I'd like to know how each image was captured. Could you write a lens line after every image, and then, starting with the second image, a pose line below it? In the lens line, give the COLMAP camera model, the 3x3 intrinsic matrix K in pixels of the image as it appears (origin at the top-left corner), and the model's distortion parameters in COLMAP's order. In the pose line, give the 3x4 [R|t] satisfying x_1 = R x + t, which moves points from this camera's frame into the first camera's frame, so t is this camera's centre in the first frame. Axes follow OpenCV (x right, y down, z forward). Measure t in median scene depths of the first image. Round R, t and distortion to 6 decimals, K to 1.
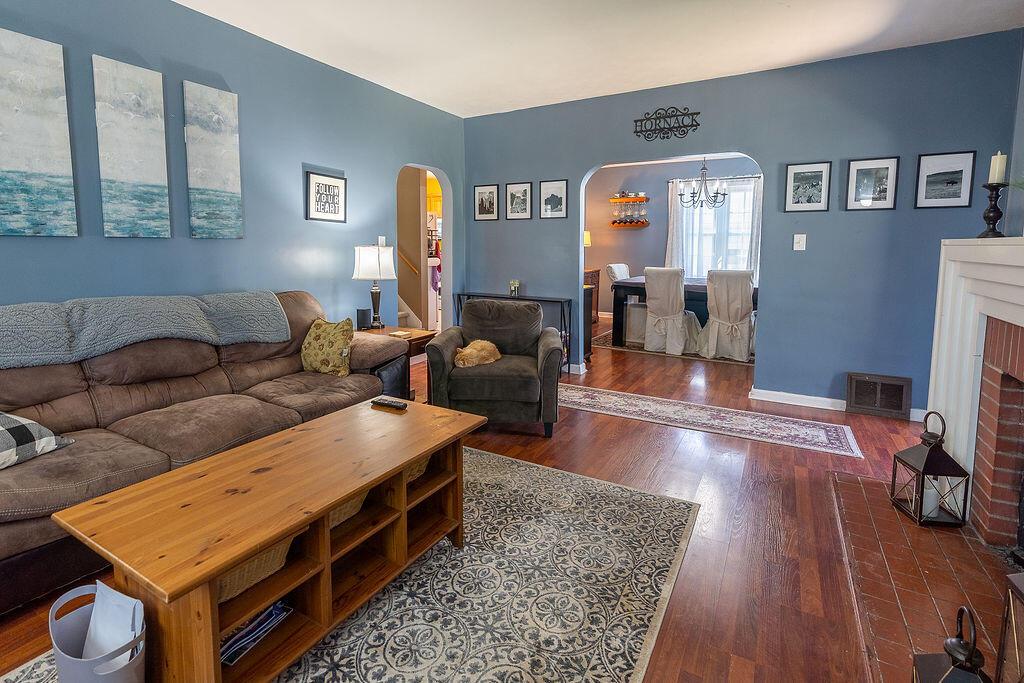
lens RADIAL K [[482.9, 0, 502.5], [0, 482.9, 290.7], [0, 0, 1]] dist [-0.003709, -0.000590]
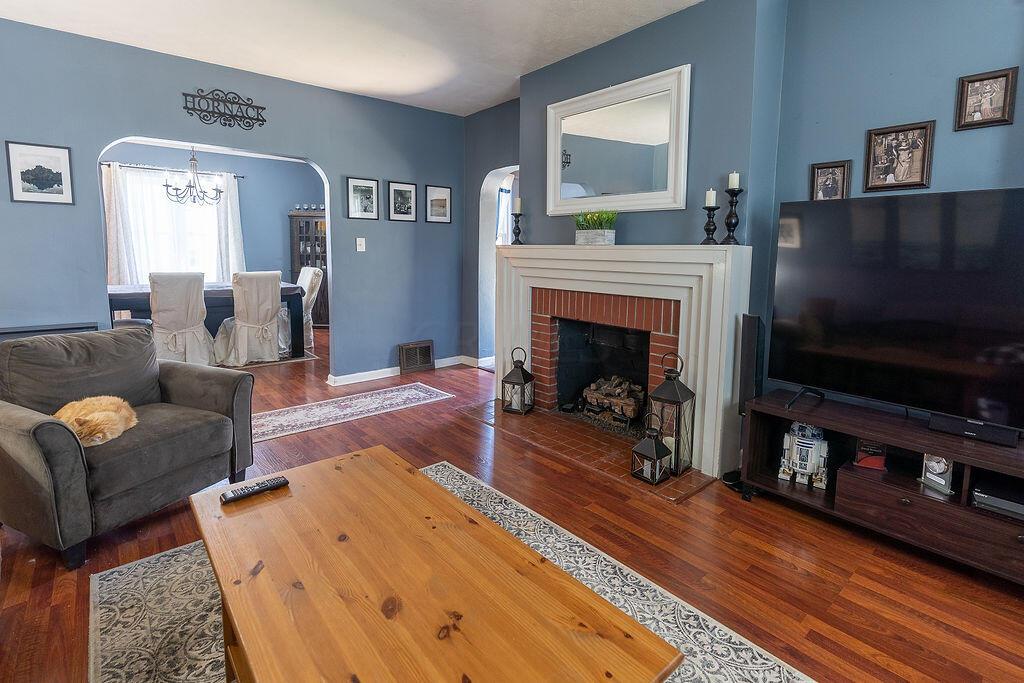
lens RADIAL K [[491.3, 0, 510.7], [0, 491.3, 296.7], [0, 0, 1]] dist [-0.000040, 0.000911]
pose [[0.332924, -0.090552, 0.938596, -0.412813], [0.080282, 0.994486, 0.067468, -0.024832], [-0.939530, 0.052890, 0.338358, 0.250383]]
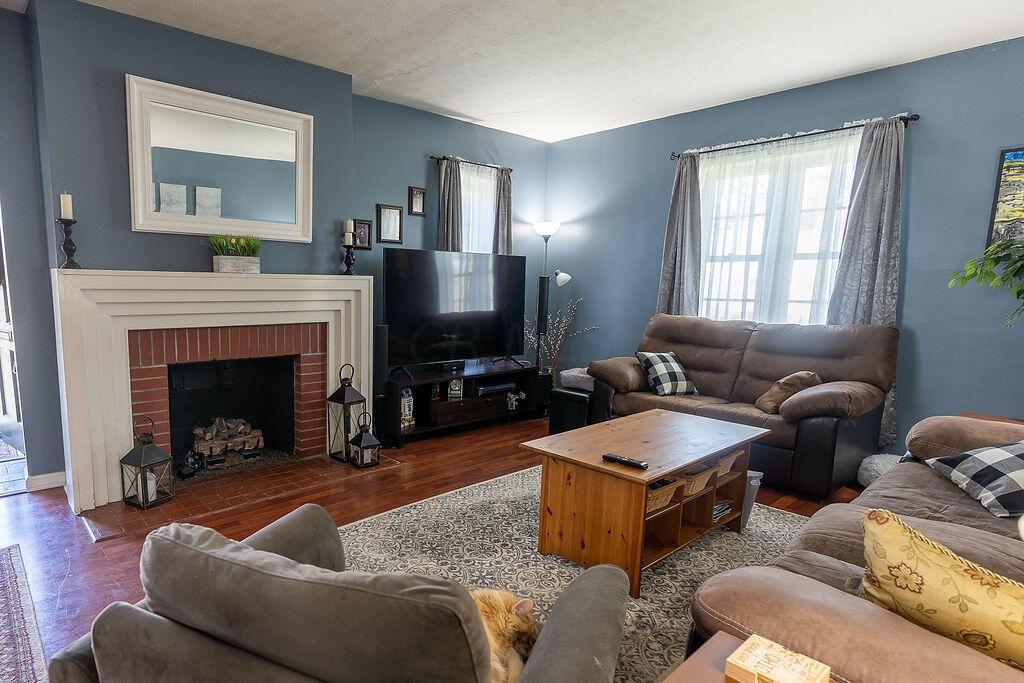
lens RADIAL K [[570.1, 0, 410.2], [0, 570.1, 373.1], [0, 0, 1]] dist [-0.000167, 0.001147]
pose [[-0.935775, -0.068765, 0.345828, -0.123842], [0.018484, 0.969883, 0.242867, -0.107269], [-0.352113, 0.233661, -0.906321, 1.175154]]
